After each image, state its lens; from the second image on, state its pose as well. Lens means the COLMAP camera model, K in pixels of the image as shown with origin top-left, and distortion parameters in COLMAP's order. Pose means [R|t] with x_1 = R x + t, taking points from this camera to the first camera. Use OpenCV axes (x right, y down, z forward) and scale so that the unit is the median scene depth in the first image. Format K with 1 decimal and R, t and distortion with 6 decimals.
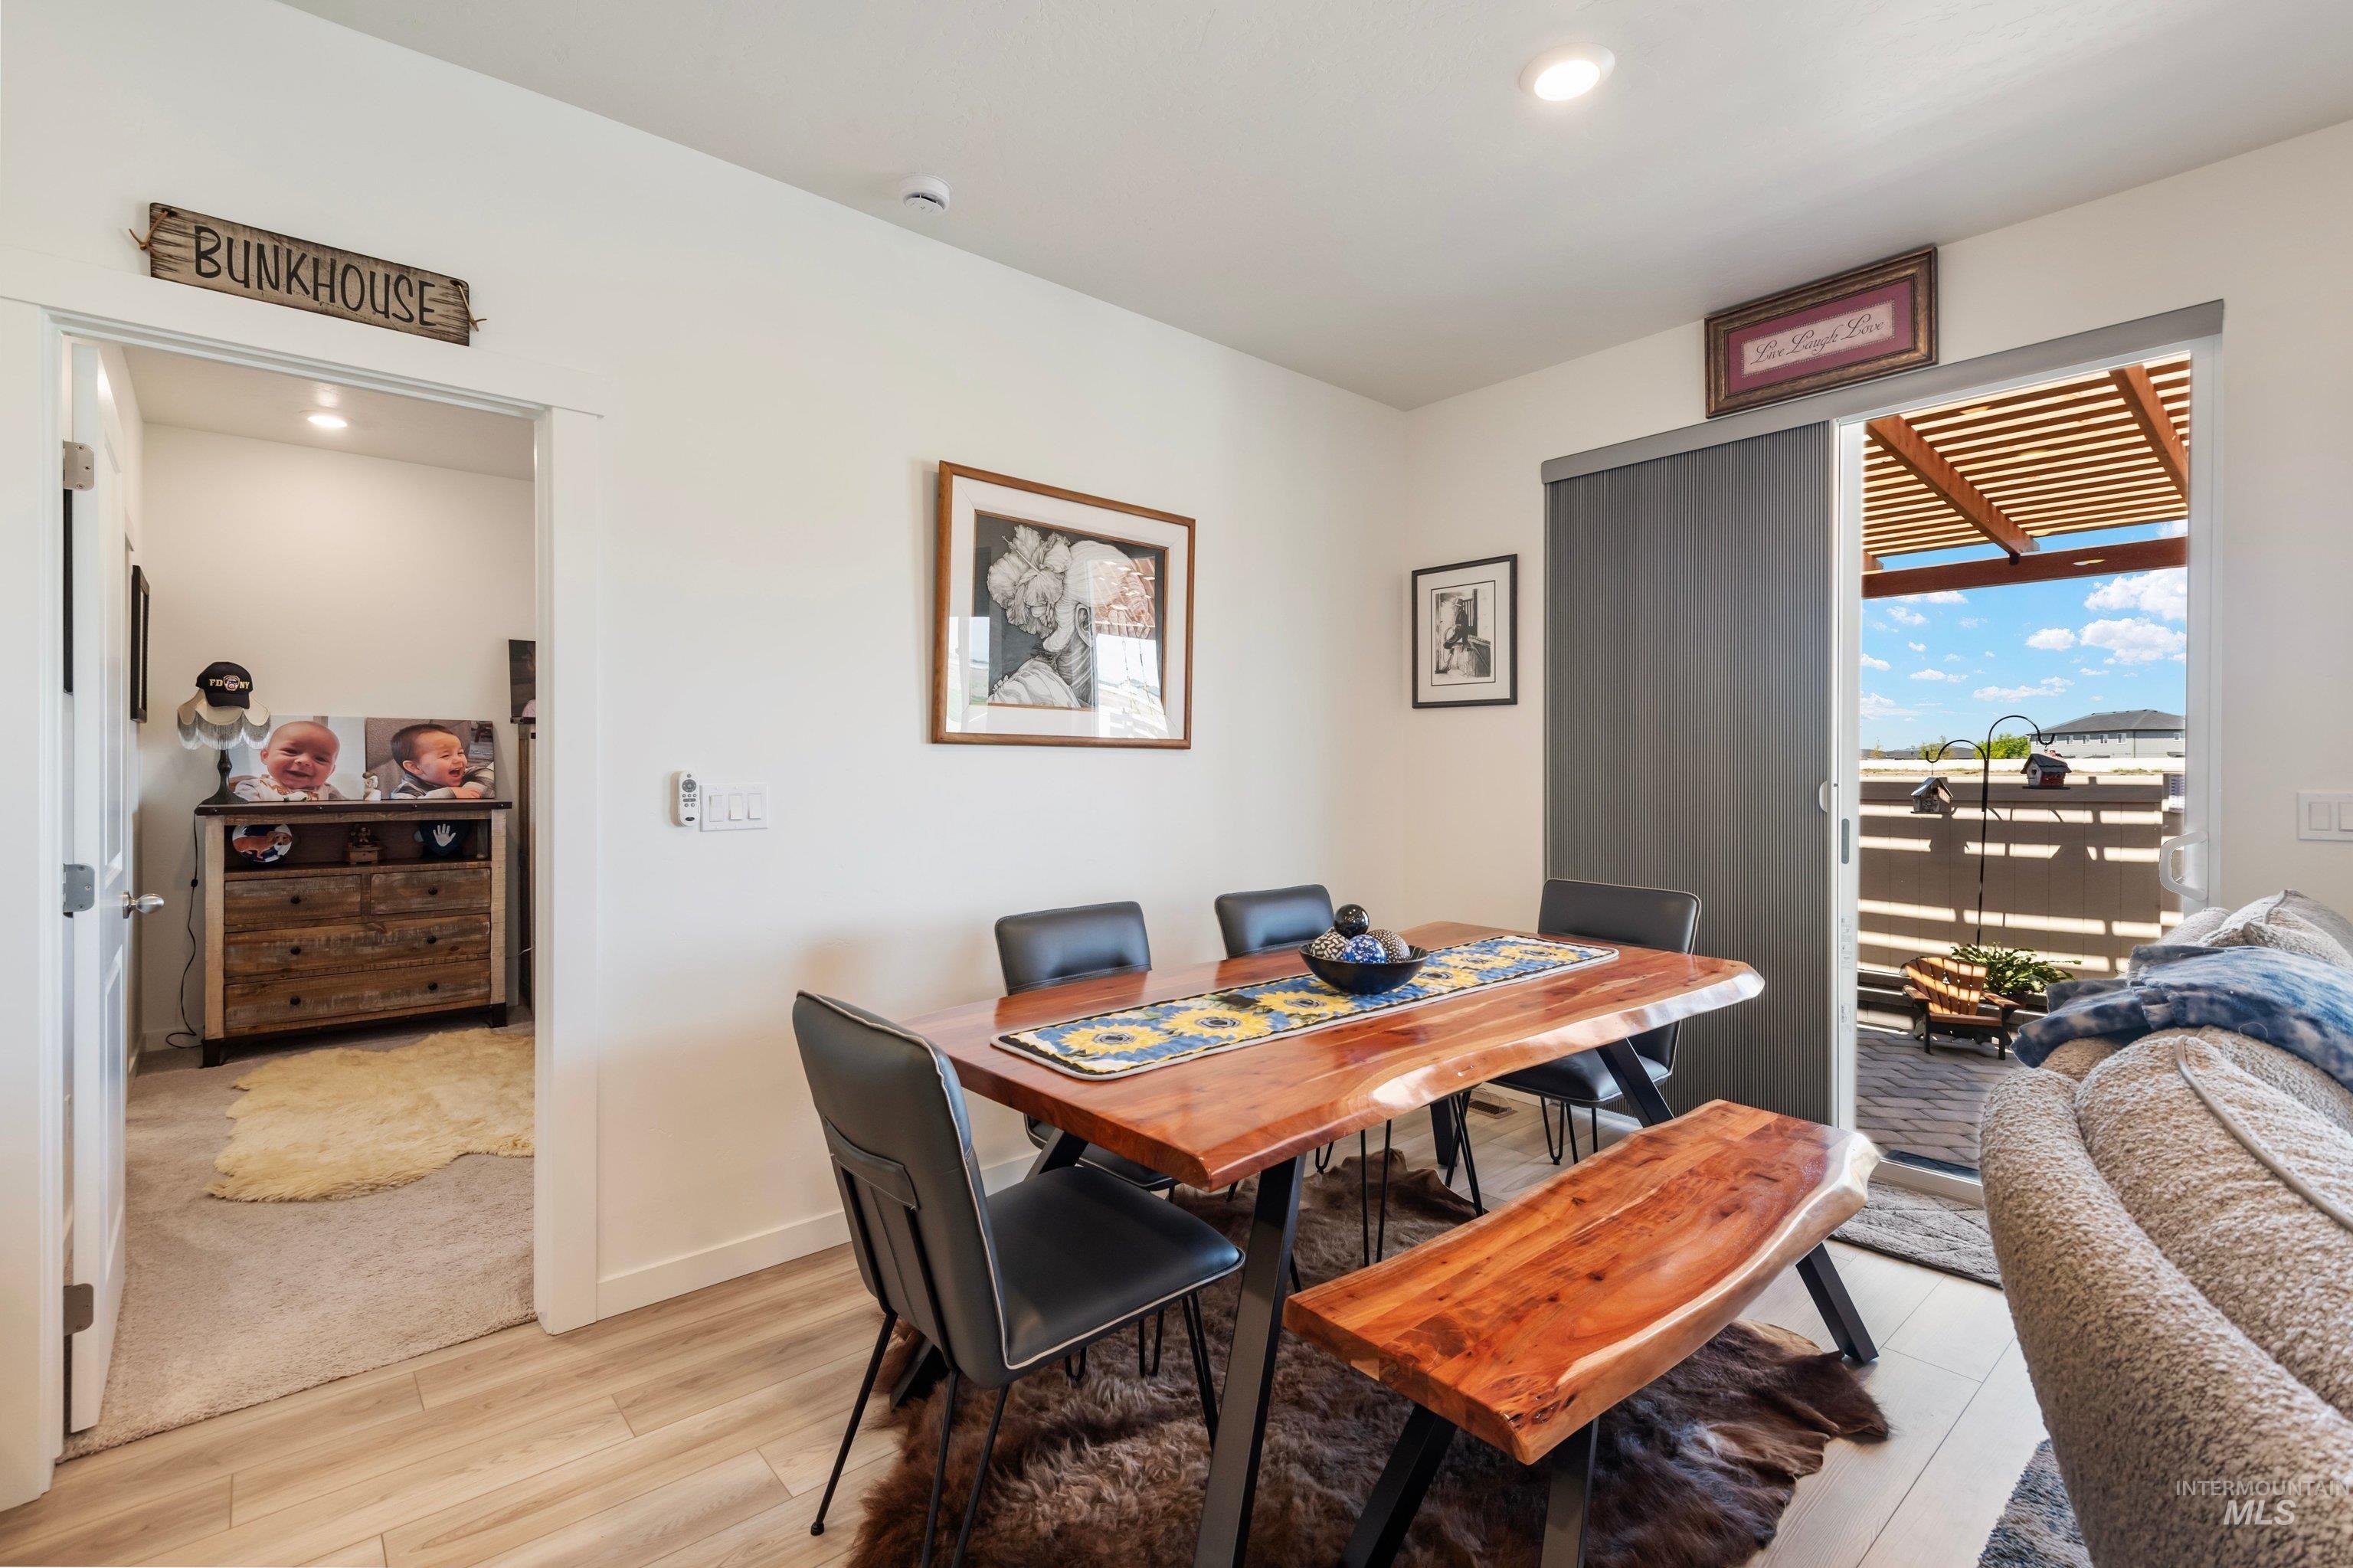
lens RADIAL K [[1061.7, 0, 1186.3], [0, 1061.7, 771.3], [0, 0, 1]] dist [0.018798, -0.003634]
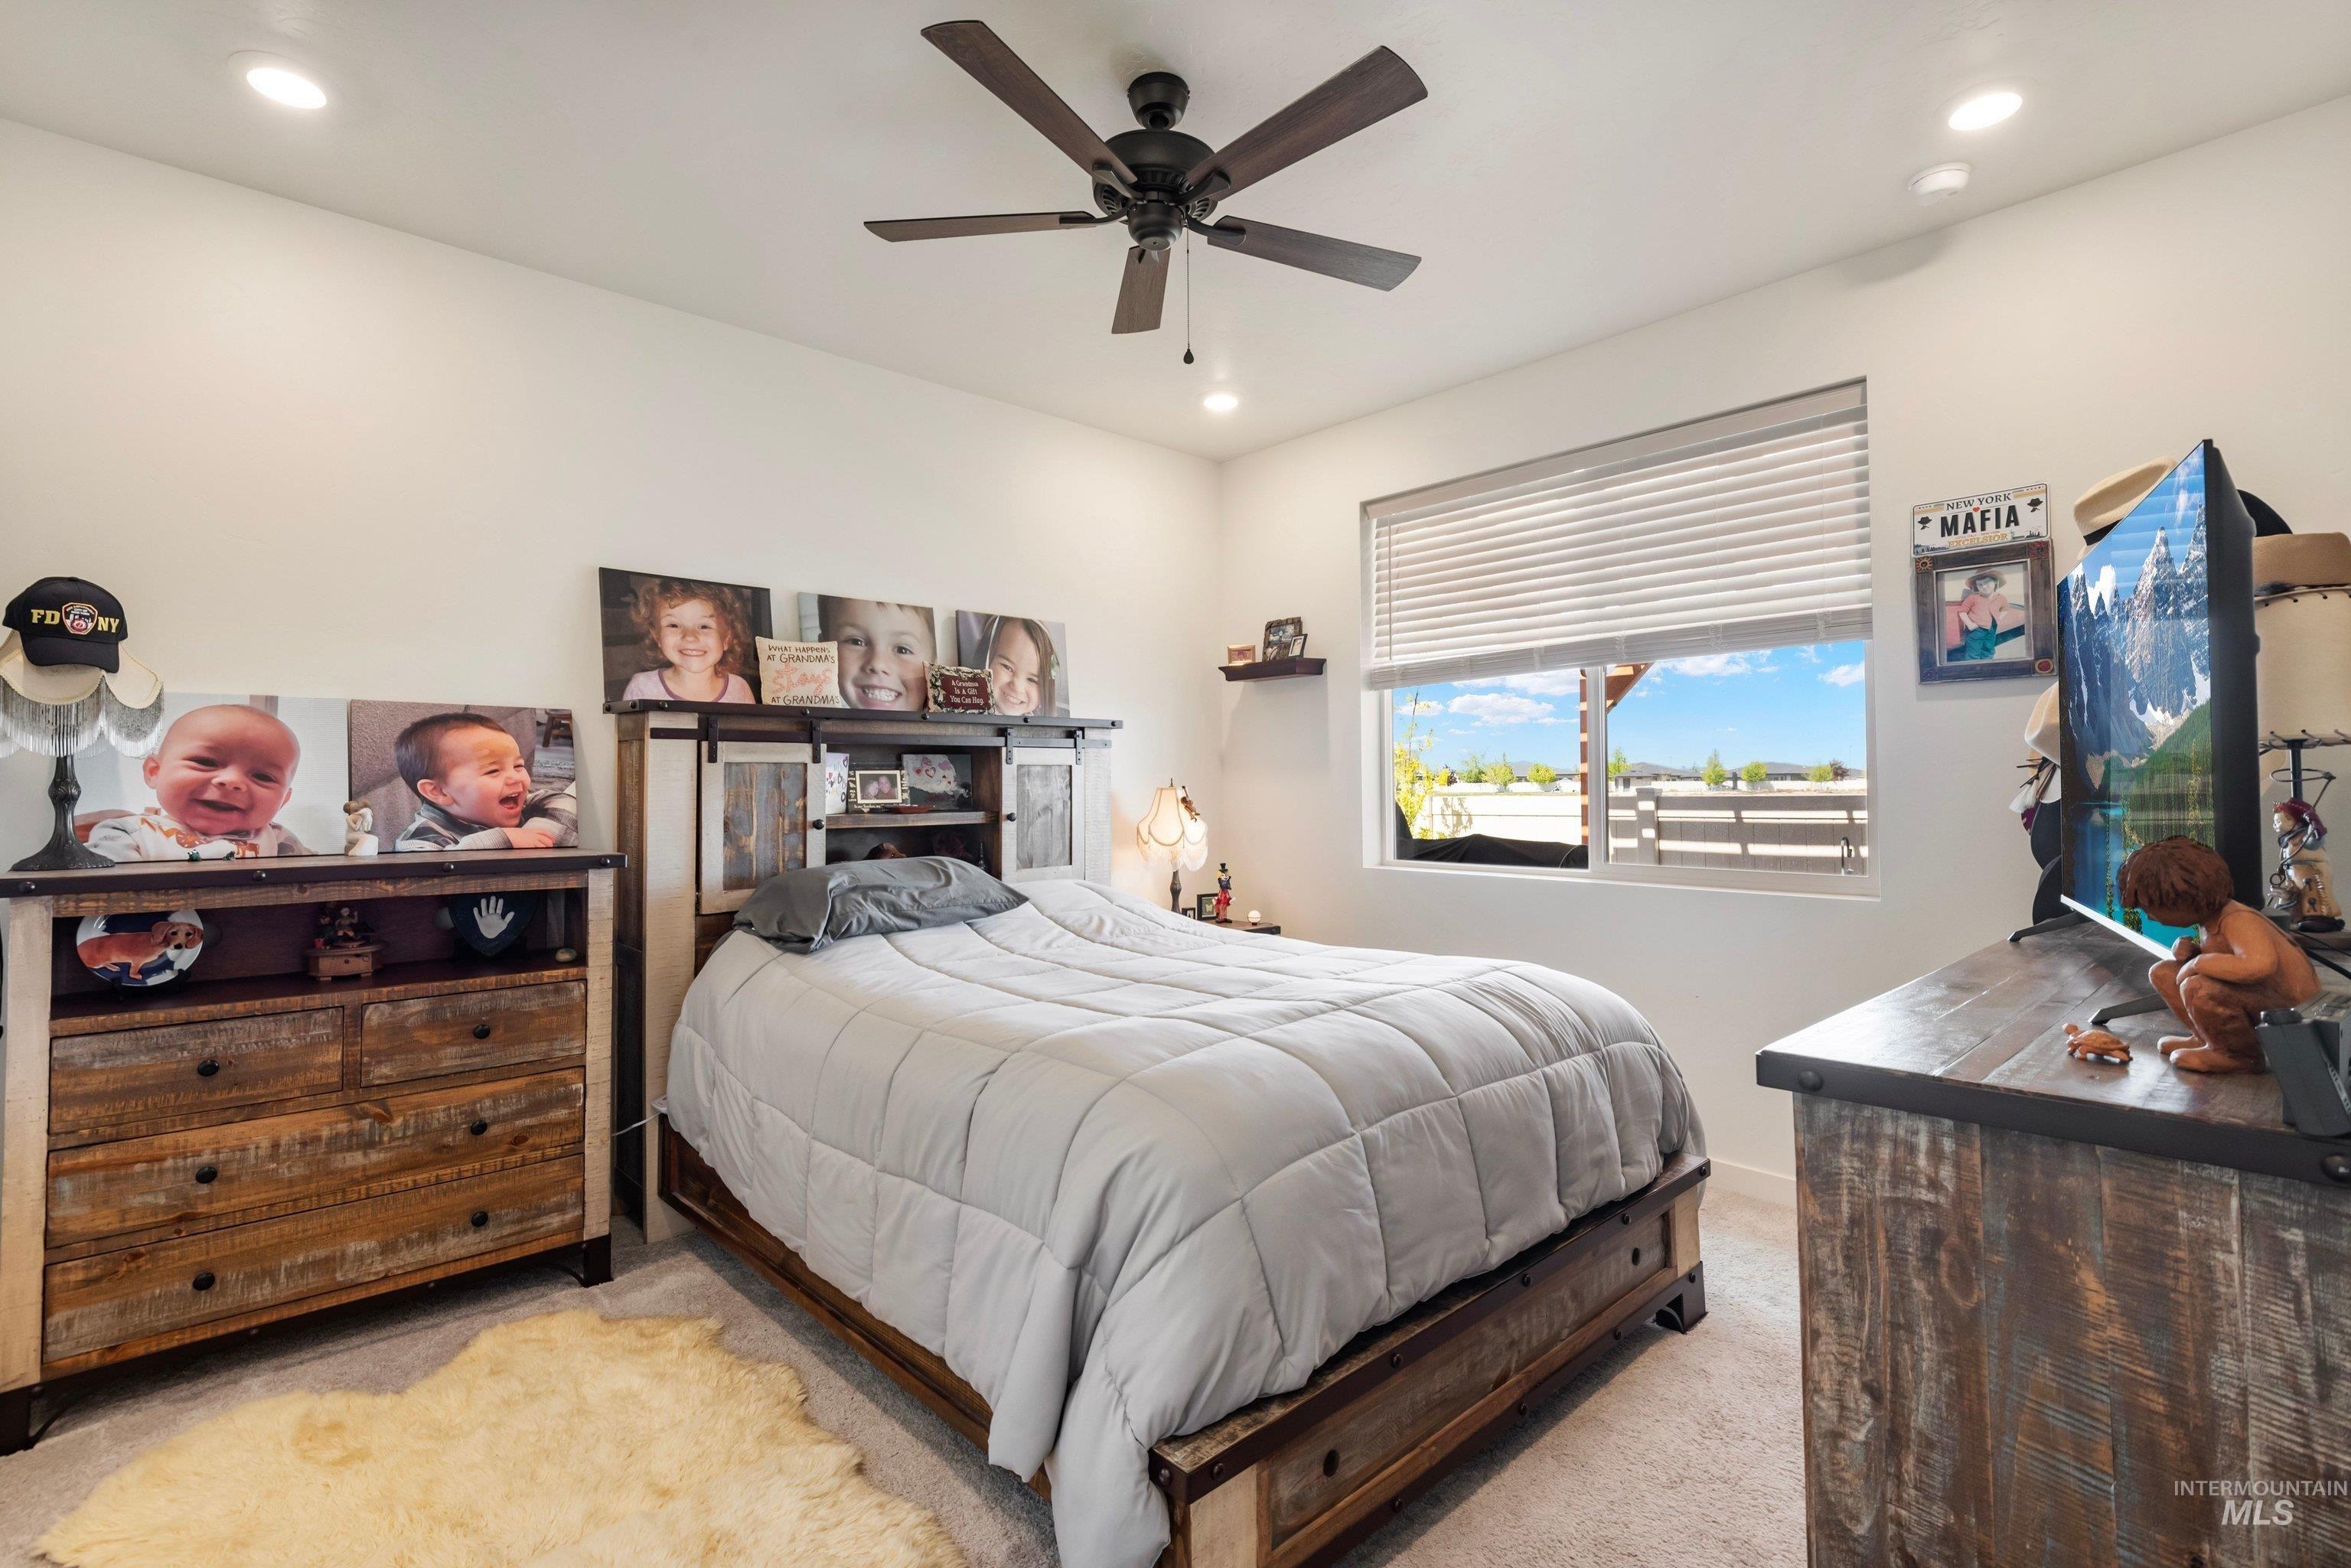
lens RADIAL K [[1078.3, 0, 1176.7], [0, 1078.3, 770.5], [0, 0, 1]] dist [0.008084, 0.000686]
pose [[0.999624, -0.007222, 0.026462, -0.388185], [0.007891, 0.999650, -0.025251, 0.002256], [-0.026270, 0.025451, 0.999331, 0.475073]]
